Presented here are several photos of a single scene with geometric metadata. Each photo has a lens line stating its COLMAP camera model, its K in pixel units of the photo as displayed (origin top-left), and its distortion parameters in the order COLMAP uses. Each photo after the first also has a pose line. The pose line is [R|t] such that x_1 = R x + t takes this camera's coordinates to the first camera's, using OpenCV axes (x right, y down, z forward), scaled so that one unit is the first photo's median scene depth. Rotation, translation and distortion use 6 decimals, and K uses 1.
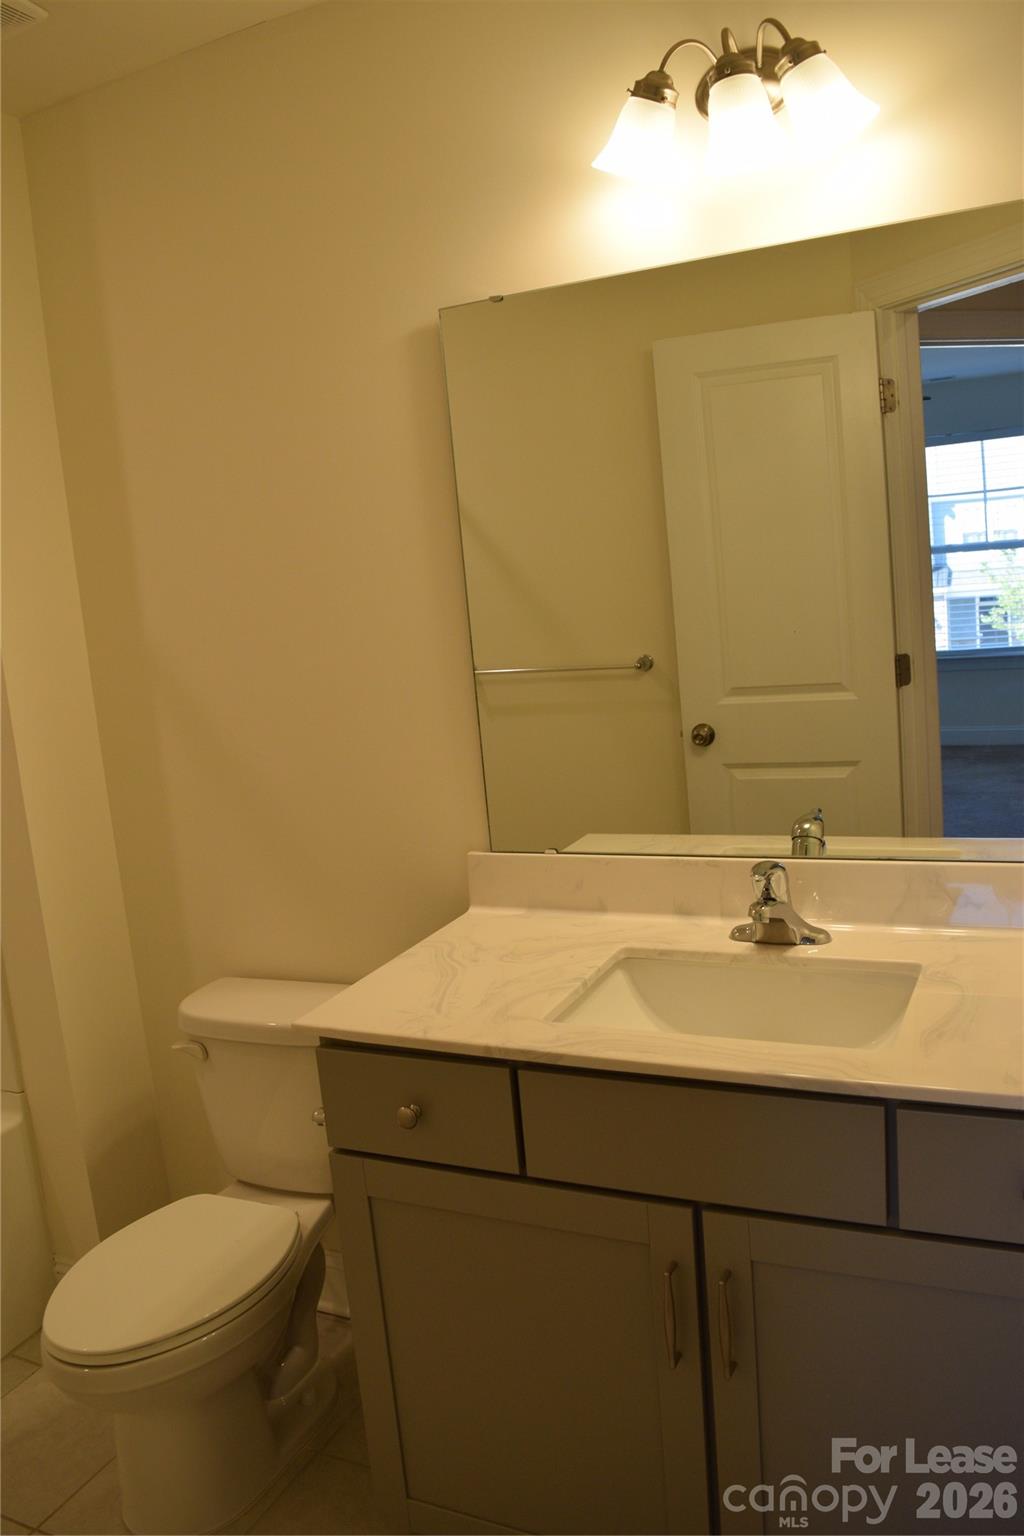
lens RADIAL K [[1204.4, 0, 512.0], [0, 1204.4, 768.0], [0, 0, 1]] dist [-0.090931, 0.014832]
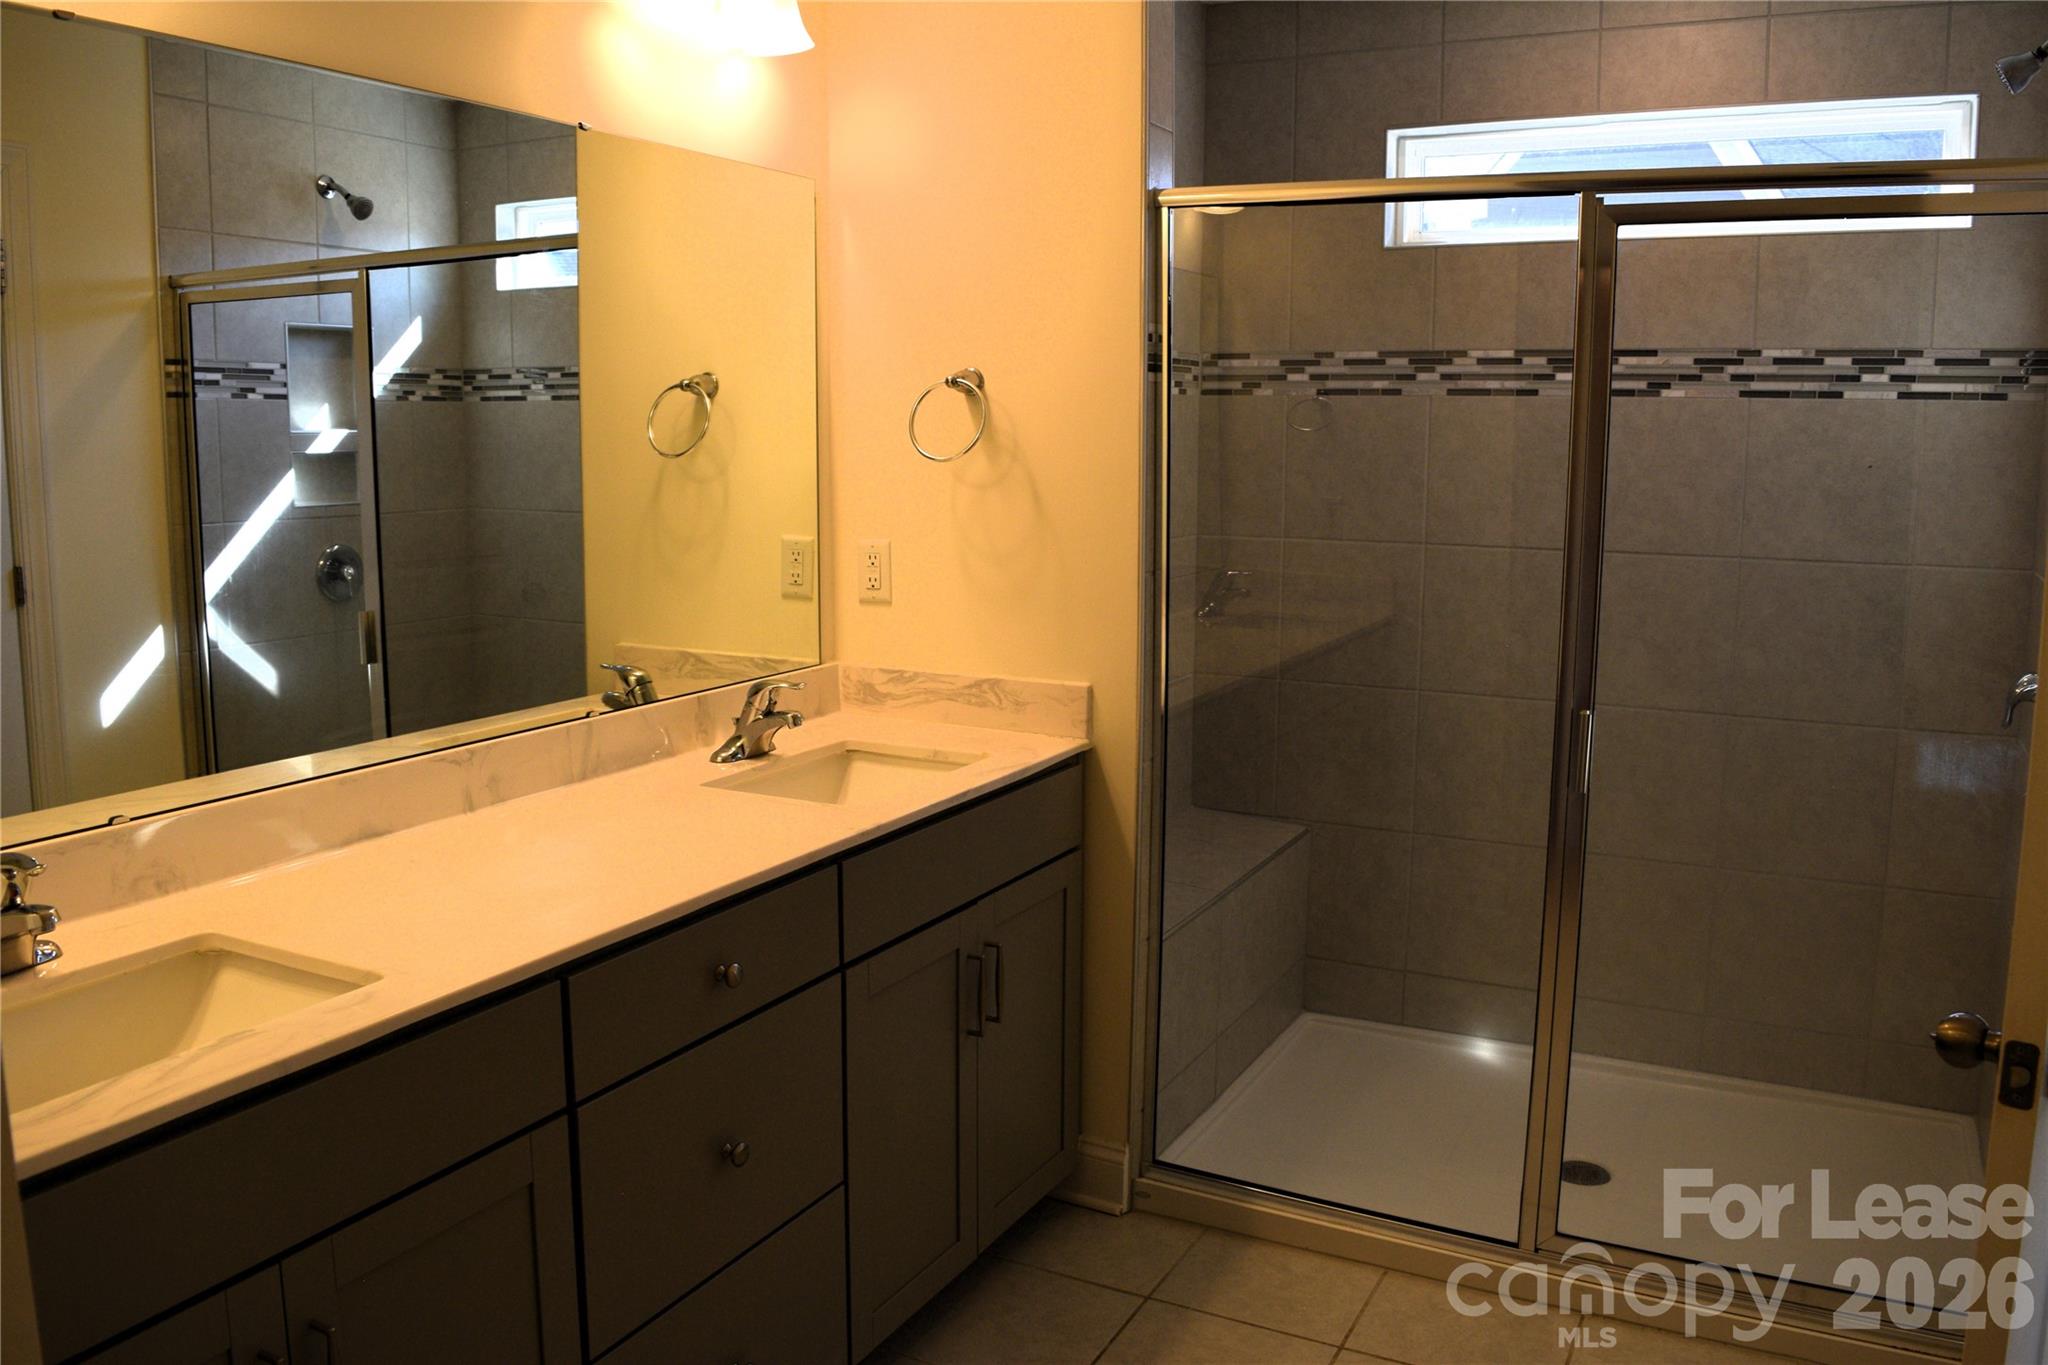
lens RADIAL K [[1605.9, 0, 1029.0], [0, 1605.9, 656.0], [0, 0, 1]] dist [-0.090931, 0.014832]
pose [[0.029518, -0.049730, 0.998326, -0.695353], [0.152154, 0.987346, 0.044684, 0.015313], [-0.987916, 0.150580, 0.036711, 0.374904]]
